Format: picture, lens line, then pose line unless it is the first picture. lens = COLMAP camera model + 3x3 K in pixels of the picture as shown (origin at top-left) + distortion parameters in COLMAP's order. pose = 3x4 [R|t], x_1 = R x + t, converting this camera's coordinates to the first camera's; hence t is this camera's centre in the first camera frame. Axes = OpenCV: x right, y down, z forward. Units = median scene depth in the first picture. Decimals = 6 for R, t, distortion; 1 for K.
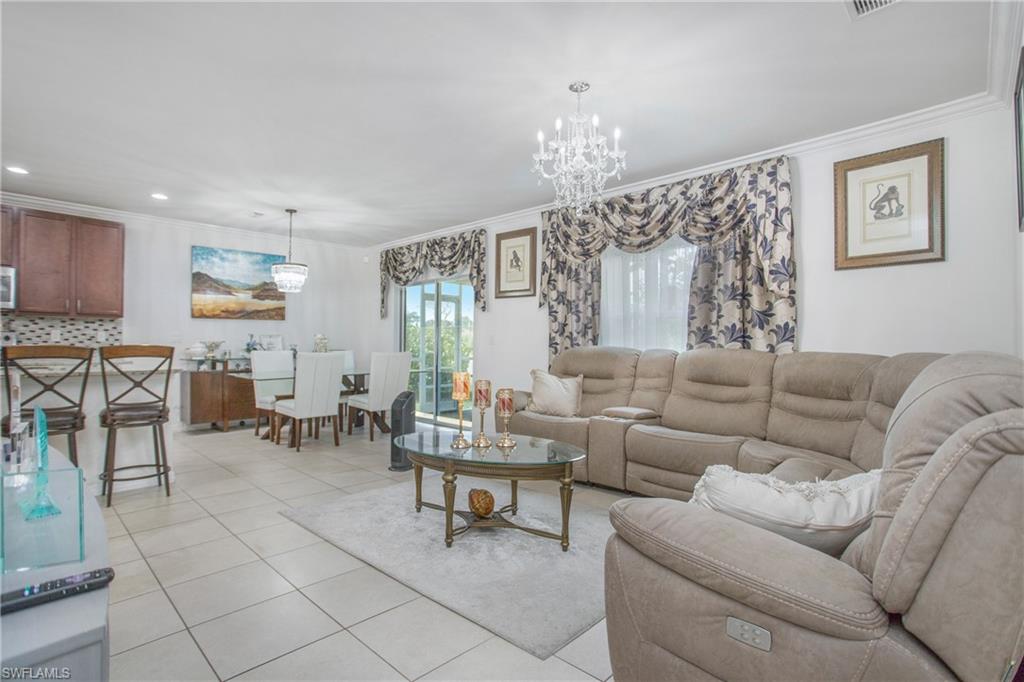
lens RADIAL K [[487.1, 0, 530.3], [0, 487.1, 355.0], [0, 0, 1]] dist [-0.033934, 0.003701]
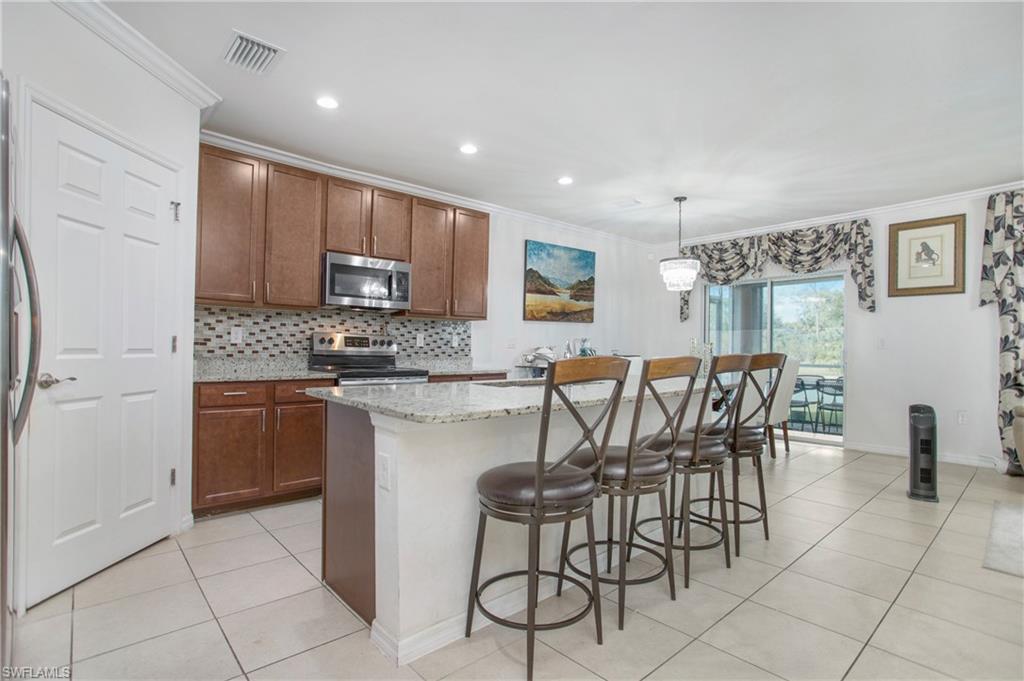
lens RADIAL K [[487.1, 0, 539.6], [0, 487.1, 349.5], [0, 0, 1]] dist [-0.033934, 0.003701]
pose [[0.999025, -0.005064, -0.043847, -0.663452], [0.004052, 0.999724, -0.023123, -0.001633], [0.043952, 0.022923, 0.998771, 0.097617]]
